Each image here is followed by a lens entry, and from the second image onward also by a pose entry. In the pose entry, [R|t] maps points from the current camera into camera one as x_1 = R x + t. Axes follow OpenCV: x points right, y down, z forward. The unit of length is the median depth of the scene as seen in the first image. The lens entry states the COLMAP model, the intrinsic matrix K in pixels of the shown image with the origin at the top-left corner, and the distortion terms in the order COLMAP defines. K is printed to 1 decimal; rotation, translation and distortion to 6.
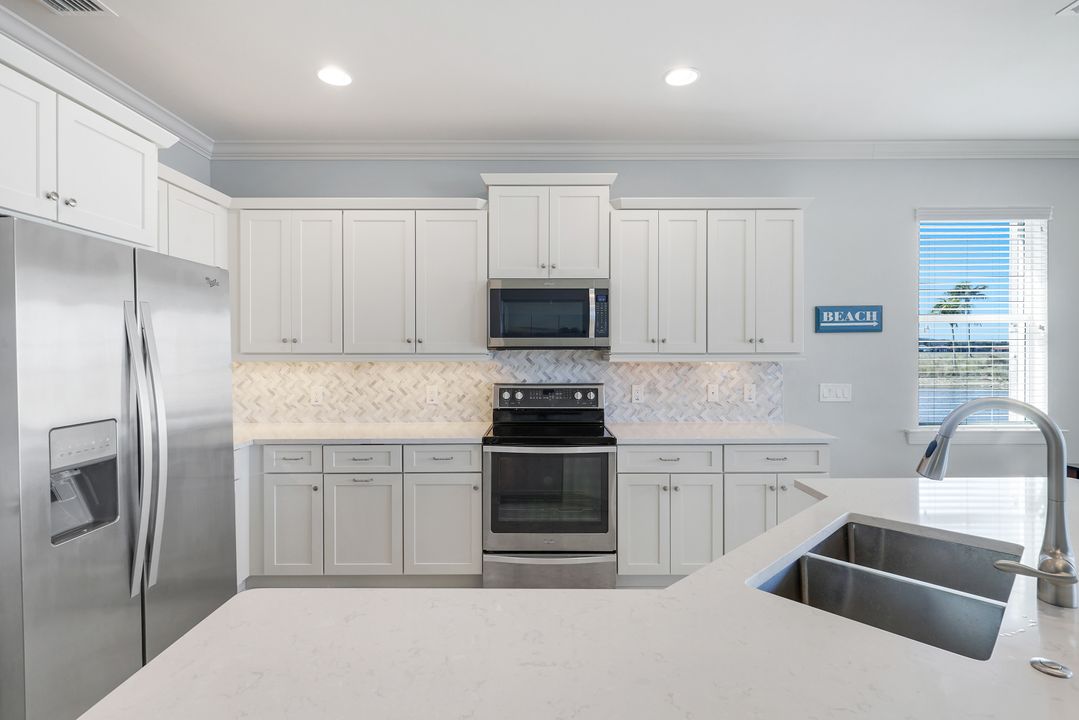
lens RADIAL K [[520.9, 0, 539.2], [0, 520.9, 354.2], [0, 0, 1]] dist [0.000793, -0.001083]
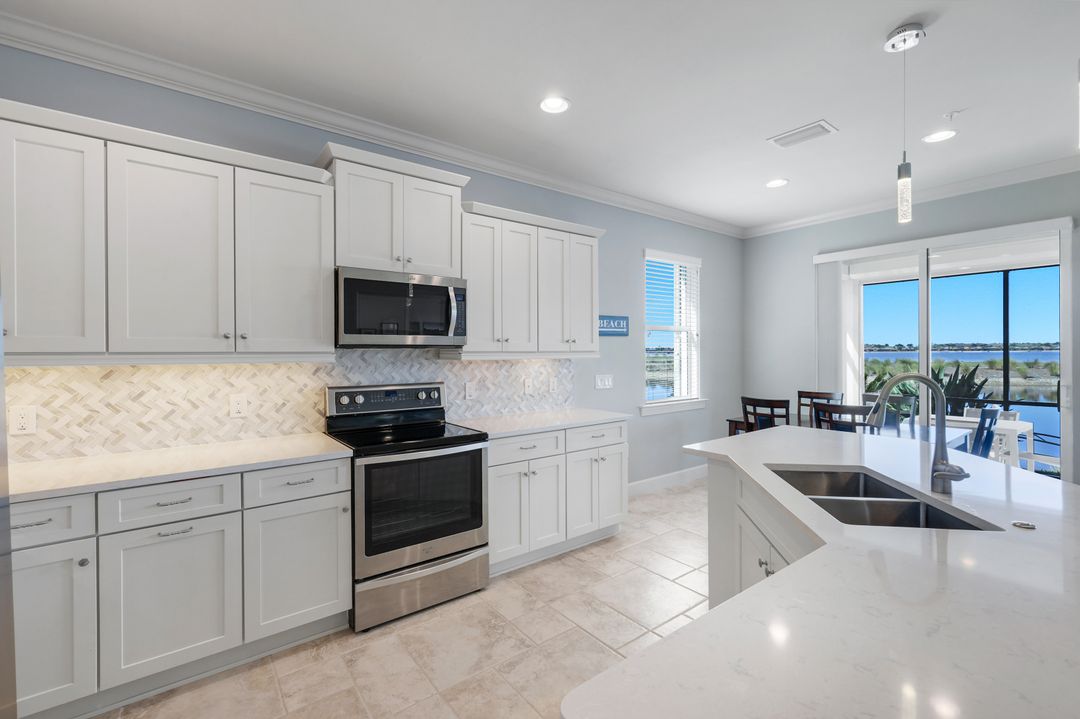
lens RADIAL K [[470.5, 0, 539.4], [0, 470.5, 353.6], [0, 0, 1]] dist [0.004941, -0.000436]
pose [[0.795473, -0.004900, 0.605969, -0.277397], [0.007366, 0.999972, -0.001584, 0.004124], [-0.605944, 0.005723, 0.795487, 0.160151]]
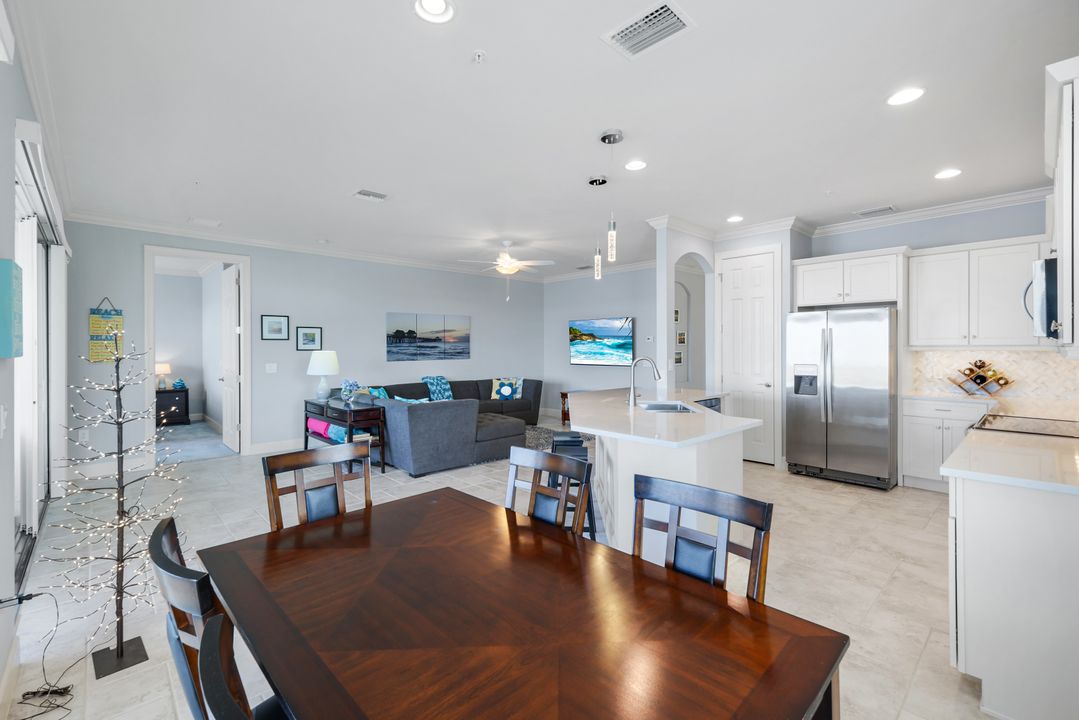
lens RADIAL K [[470.1, 0, 541.9], [0, 470.1, 348.7], [0, 0, 1]] dist [0.004941, -0.000436]
pose [[-0.726621, 0.004032, -0.687026, 1.142586], [-0.000366, 0.999980, 0.006256, 0.001166], [0.687038, 0.004797, -0.726606, 0.899546]]
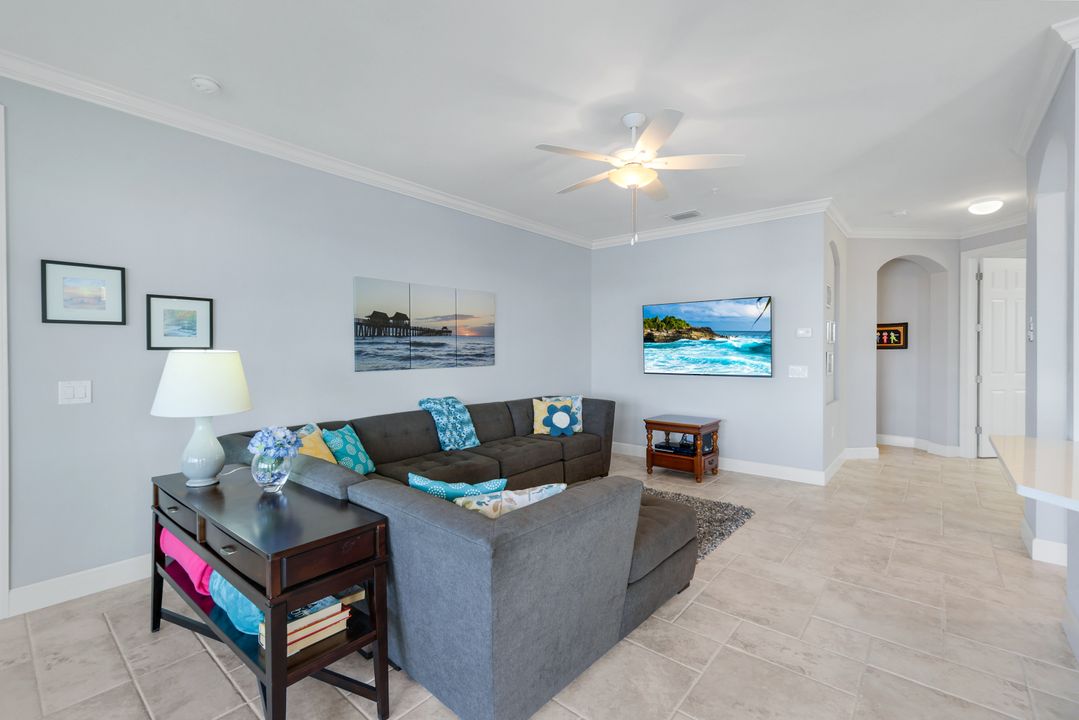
lens RADIAL K [[470.1, 0, 540.9], [0, 470.1, 356.2], [0, 0, 1]] dist [0.004941, -0.000436]
pose [[-0.641595, 0.011610, -0.766955, 0.768111], [-0.002046, 0.999856, 0.016847, 0.015732], [0.767040, 0.012378, -0.641479, -0.055184]]
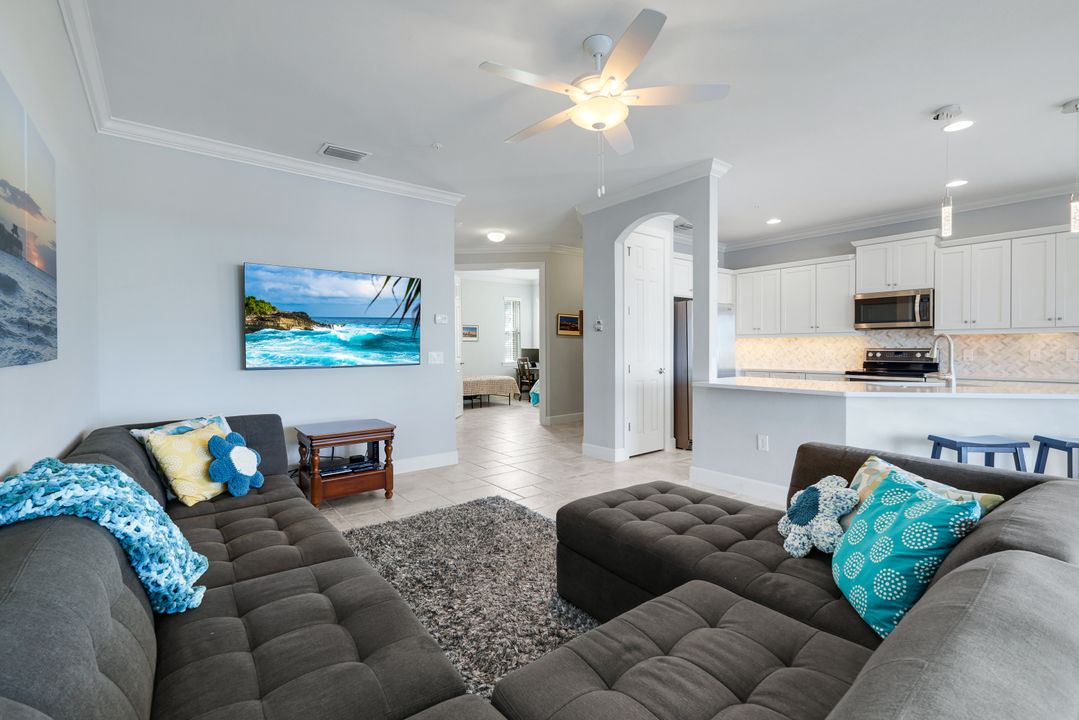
lens RADIAL K [[470.1, 0, 545.2], [0, 470.1, 356.0], [0, 0, 1]] dist [0.004941, -0.000436]
pose [[0.623425, 0.012035, -0.781790, 0.519781], [0.001022, 0.999868, 0.016207, 0.054406], [0.781882, -0.010903, 0.623331, -0.949174]]
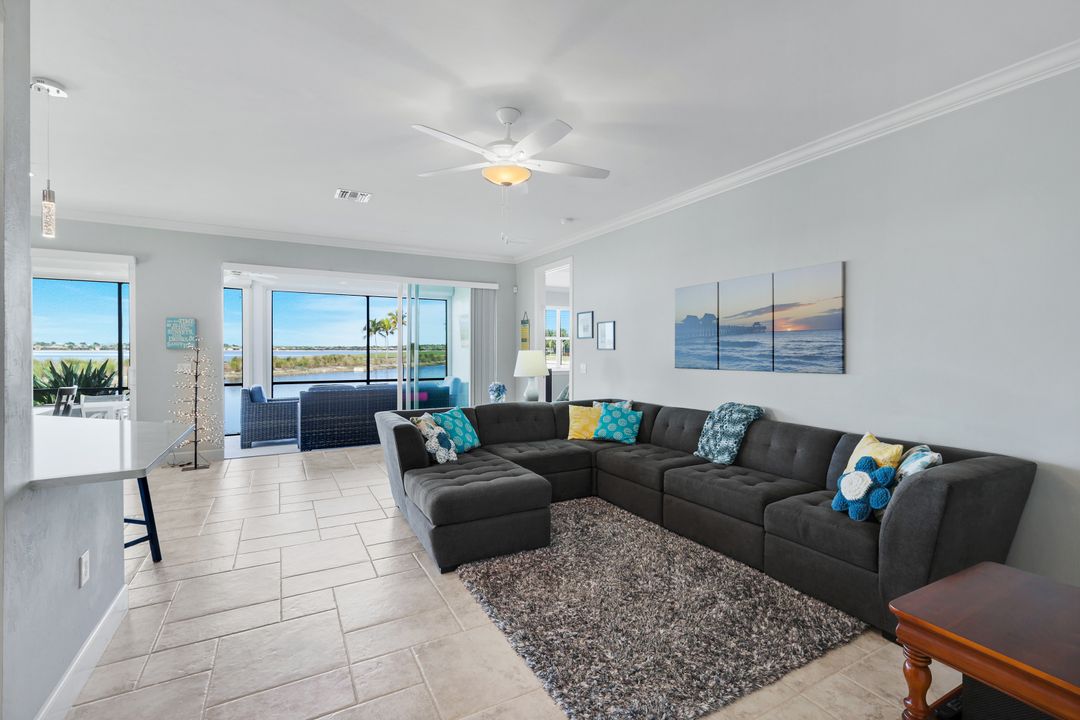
lens RADIAL K [[483.0, 0, 539.4], [0, 483.0, 352.2], [0, 0, 1]] dist [0.007001, -0.000248]
pose [[-0.481039, -0.003712, 0.876692, -0.723397], [0.002876, 0.999979, 0.005812, 0.018148], [-0.876695, 0.005318, -0.481018, -0.105170]]
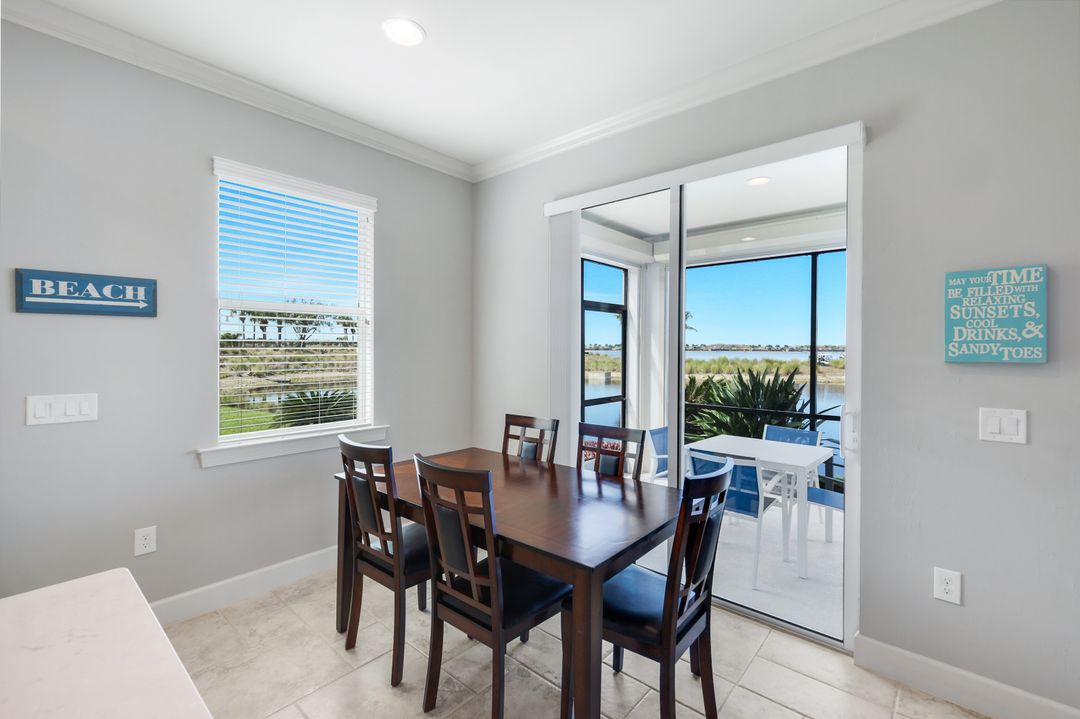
lens RADIAL K [[470.5, 0, 536.8], [0, 470.5, 350.8], [0, 0, 1]] dist [0.004941, -0.000436]
pose [[0.663142, 0.002350, 0.748490, 0.523042], [-0.003328, 0.999994, -0.000190, 0.001479], [-0.748487, -0.002365, 0.663146, 0.187745]]
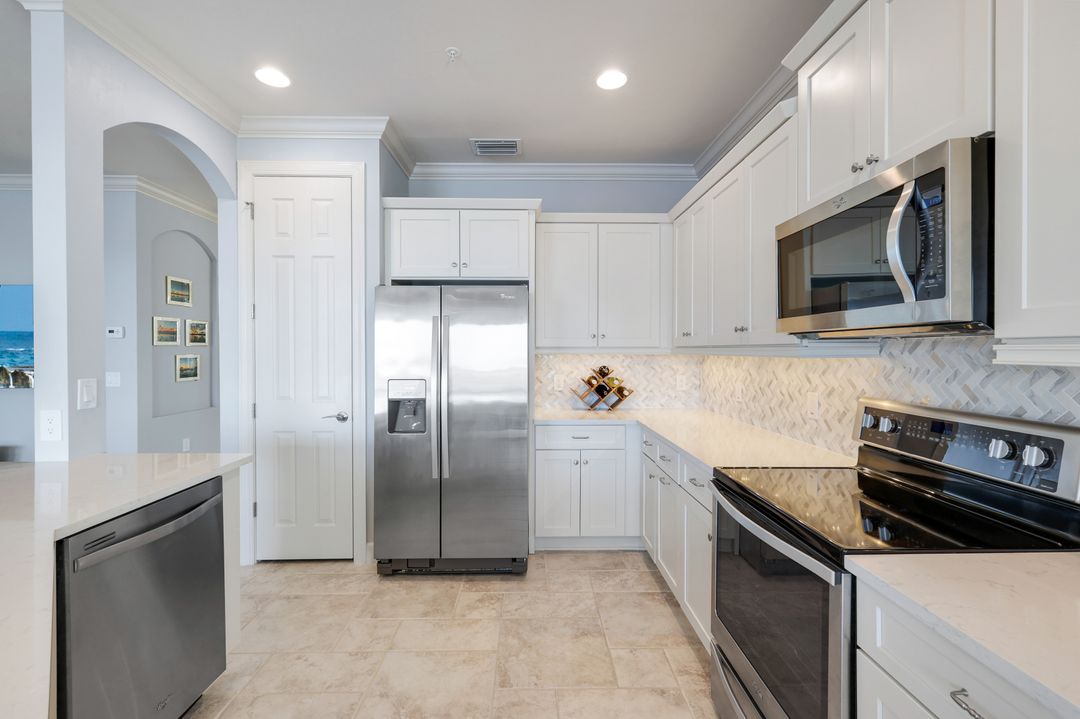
lens RADIAL K [[470.5, 0, 543.3], [0, 470.5, 354.5], [0, 0, 1]] dist [0.004941, -0.000436]
pose [[0.031471, 0.009228, -0.999462, 0.411952], [-0.006032, 0.999941, 0.009042, 0.006754], [0.999486, 0.005745, 0.031525, 0.626734]]
